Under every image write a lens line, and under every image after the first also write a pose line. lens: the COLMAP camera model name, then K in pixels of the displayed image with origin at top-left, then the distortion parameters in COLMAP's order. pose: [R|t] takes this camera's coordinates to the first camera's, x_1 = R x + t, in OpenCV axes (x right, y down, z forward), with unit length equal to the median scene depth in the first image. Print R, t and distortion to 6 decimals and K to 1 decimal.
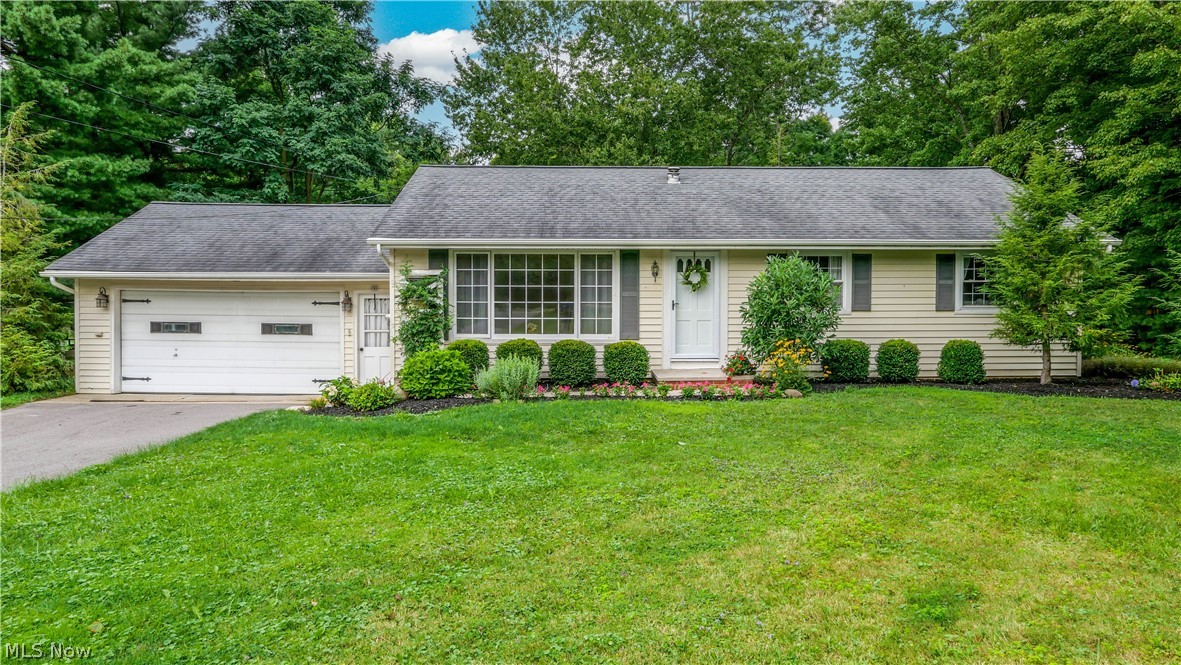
lens RADIAL K [[856.7, 0, 590.5], [0, 856.7, 332.5], [0, 0, 1]] dist [-0.005488, -0.004336]
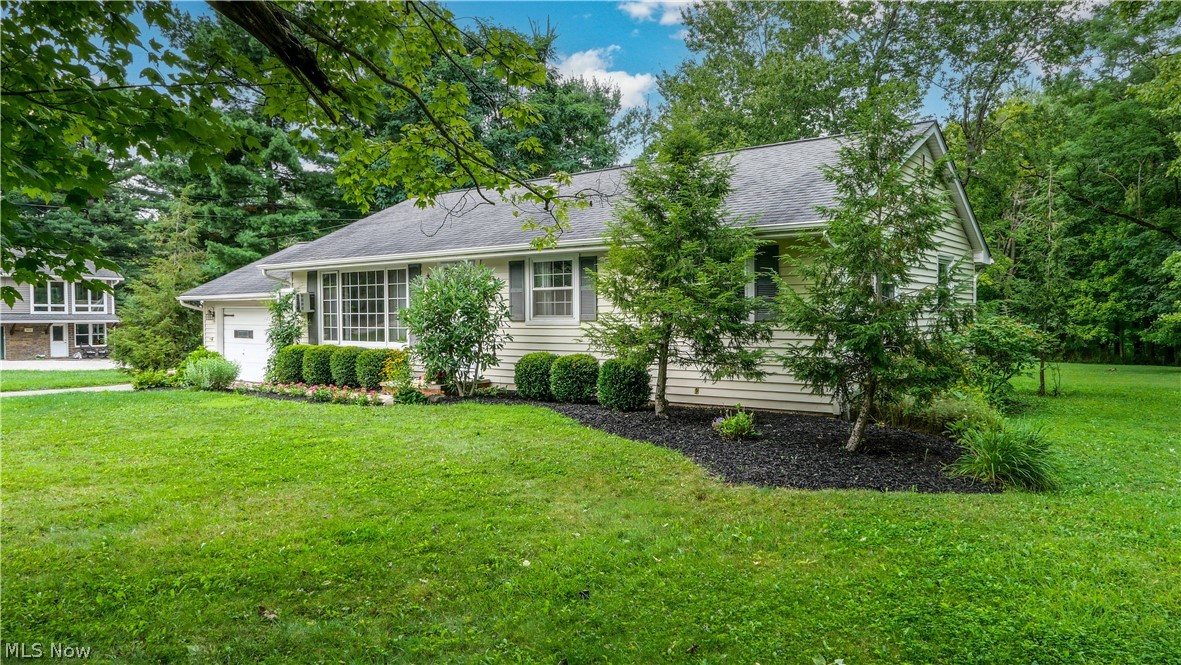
lens RADIAL K [[822.9, 0, 590.5], [0, 822.9, 332.5], [0, 0, 1]] dist [-0.004752, 0.000913]
pose [[0.785987, 0.004198, -0.618228, 0.860962], [-0.015556, 0.999795, -0.012989, -0.000303], [0.618047, 0.019826, 0.785891, 0.323244]]
